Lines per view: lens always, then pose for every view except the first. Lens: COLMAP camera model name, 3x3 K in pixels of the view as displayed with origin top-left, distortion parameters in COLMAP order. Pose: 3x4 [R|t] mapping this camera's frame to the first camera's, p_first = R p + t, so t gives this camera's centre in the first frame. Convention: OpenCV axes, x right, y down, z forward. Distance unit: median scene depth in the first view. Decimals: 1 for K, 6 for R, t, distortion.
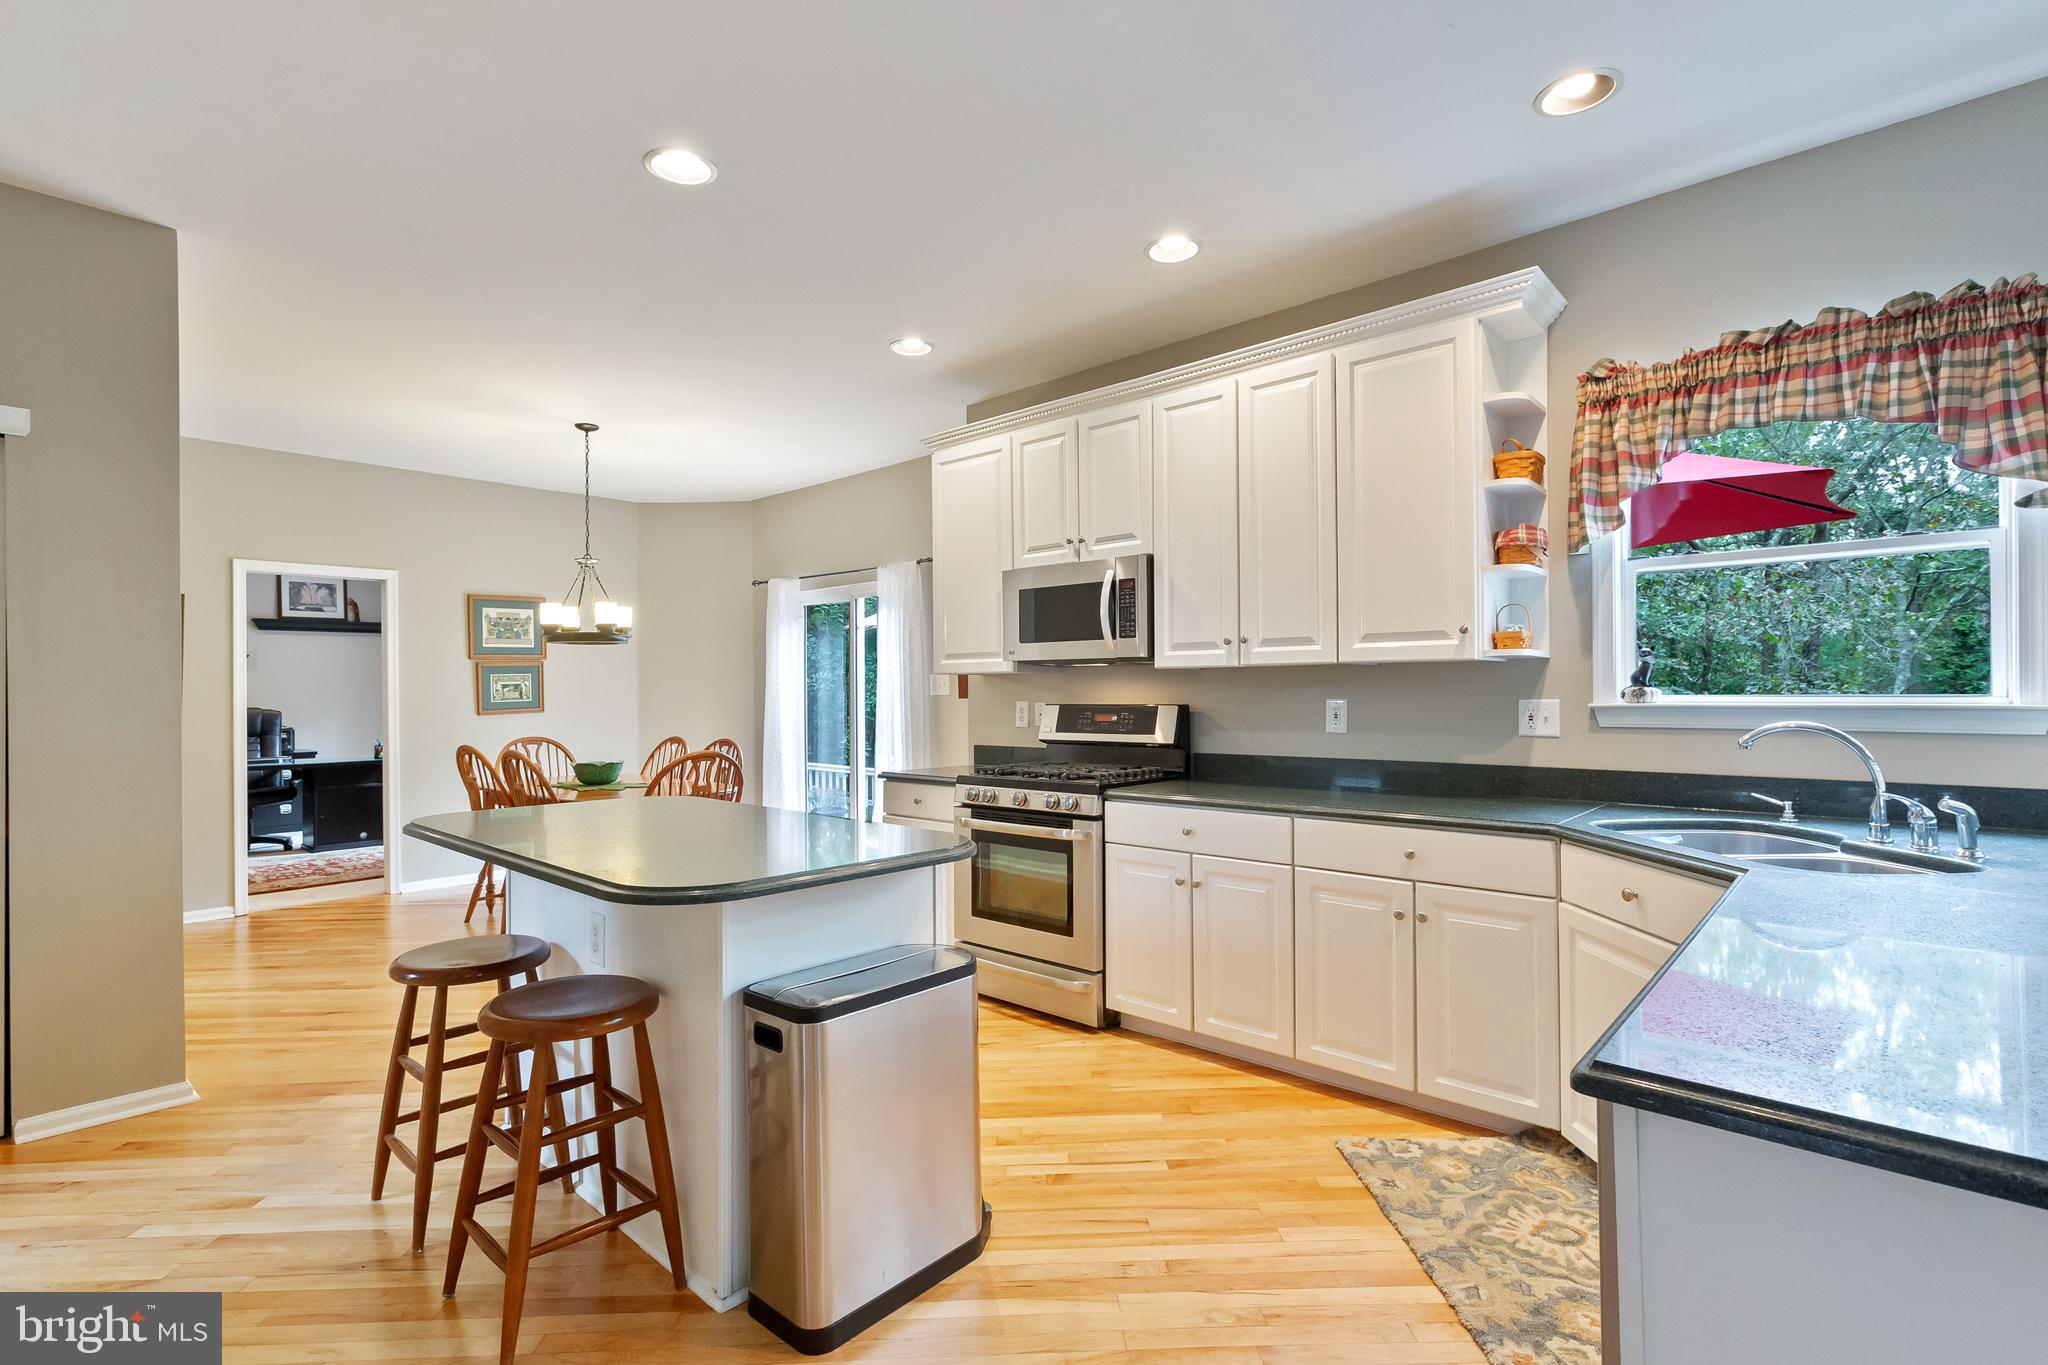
lens RADIAL K [[934.8, 0, 1024.9], [0, 934.8, 694.7], [0, 0, 1]] dist [-0.011371, 0.000575]
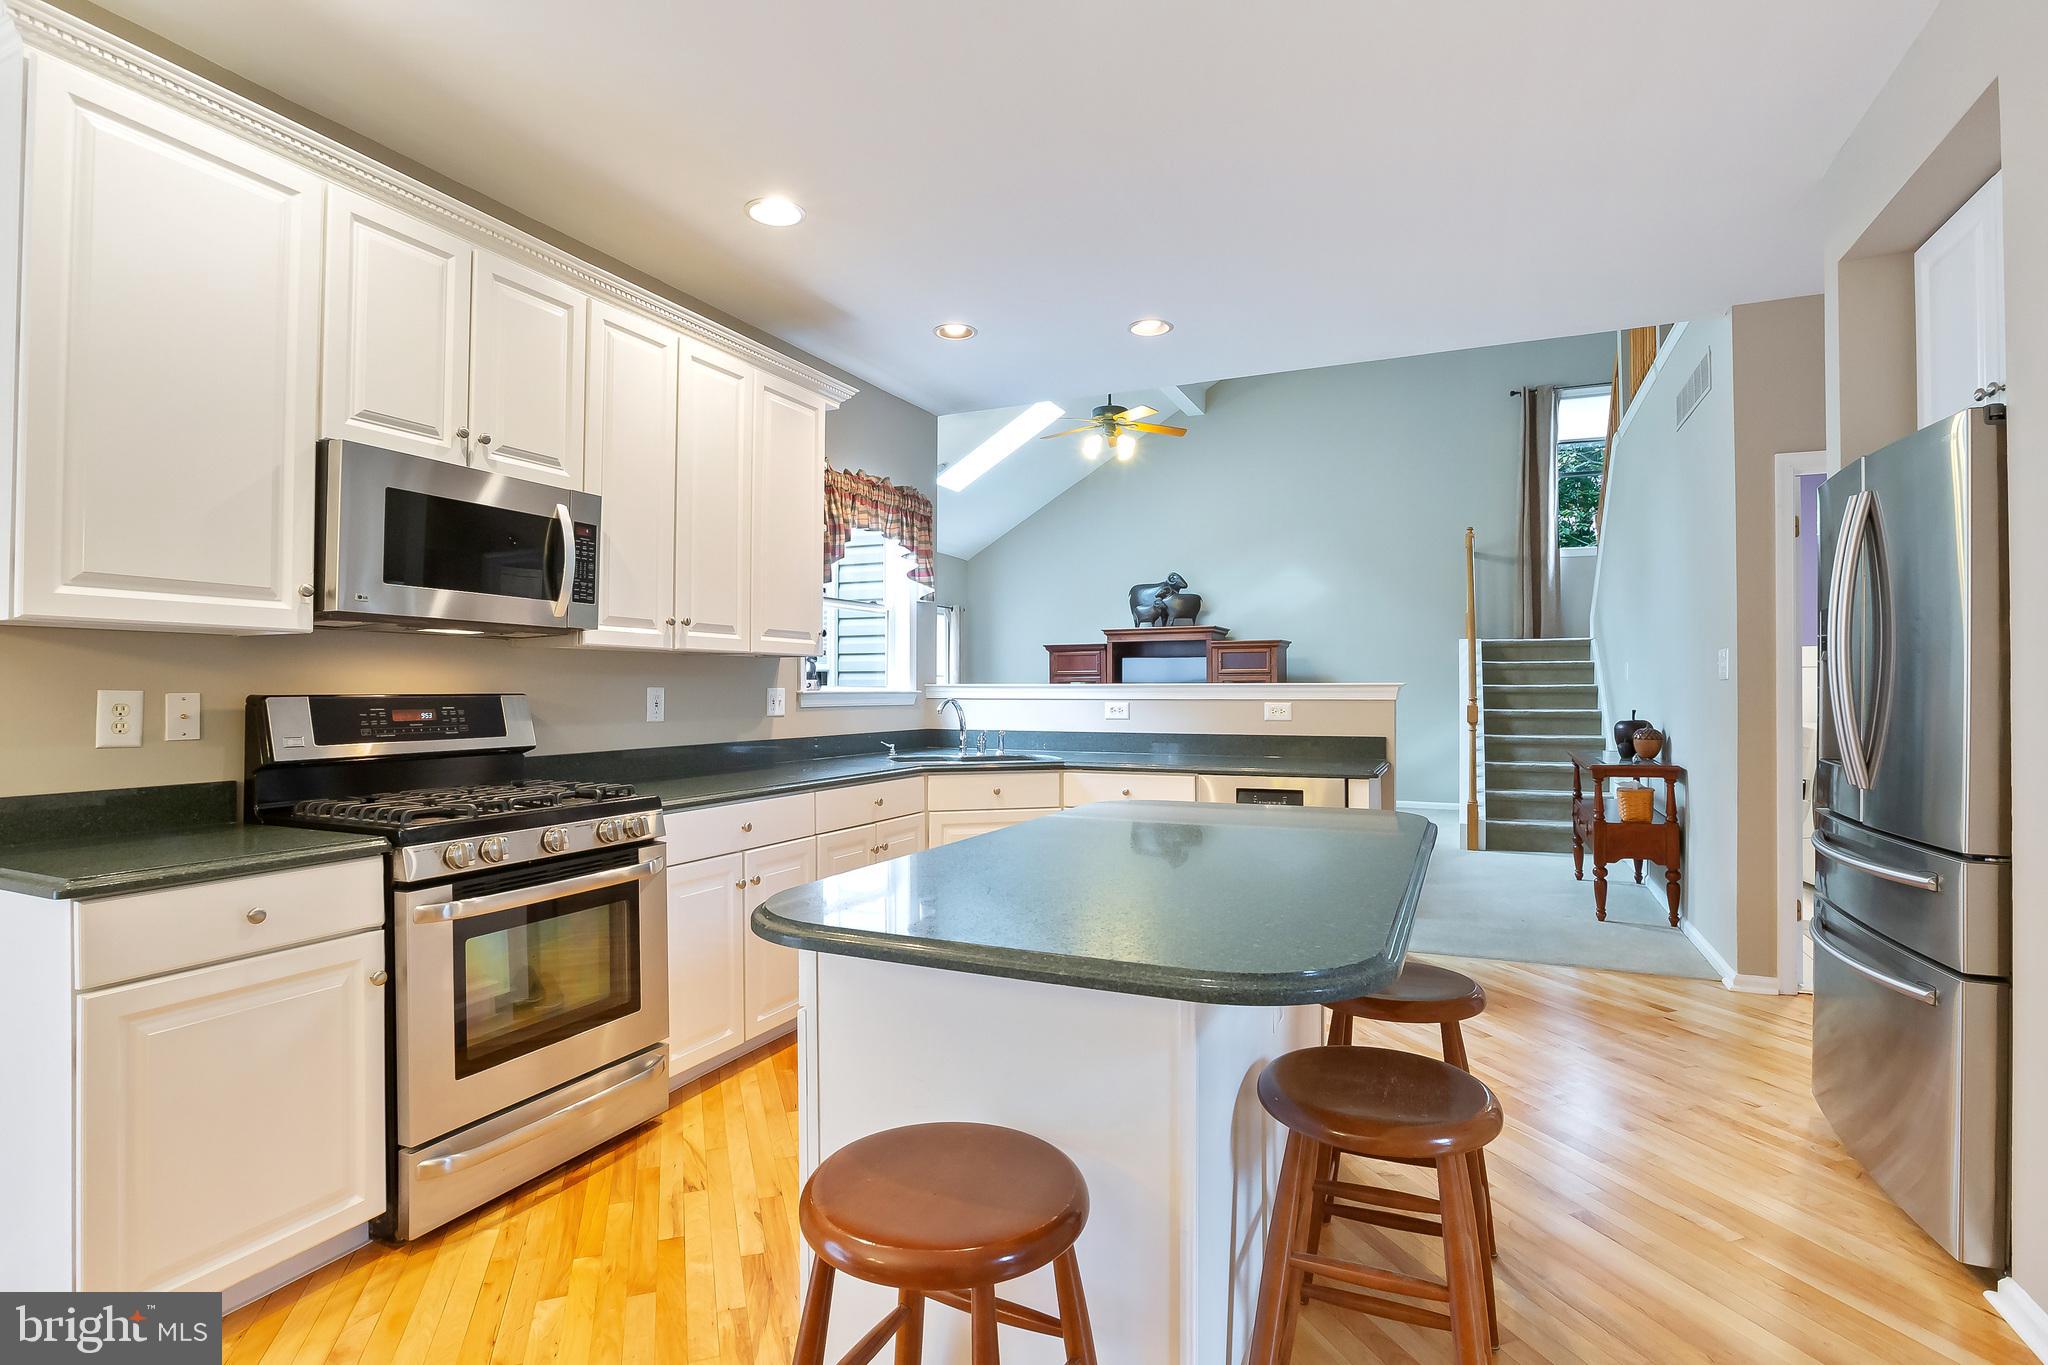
lens RADIAL K [[934.8, 0, 1027.2], [0, 934.8, 681.4], [0, 0, 1]] dist [-0.011371, 0.000575]
pose [[-0.265817, 0.013782, 0.963925, -0.734181], [0.001944, 0.999903, -0.013761, 0.013052], [-0.964022, -0.001784, -0.265818, 0.898980]]
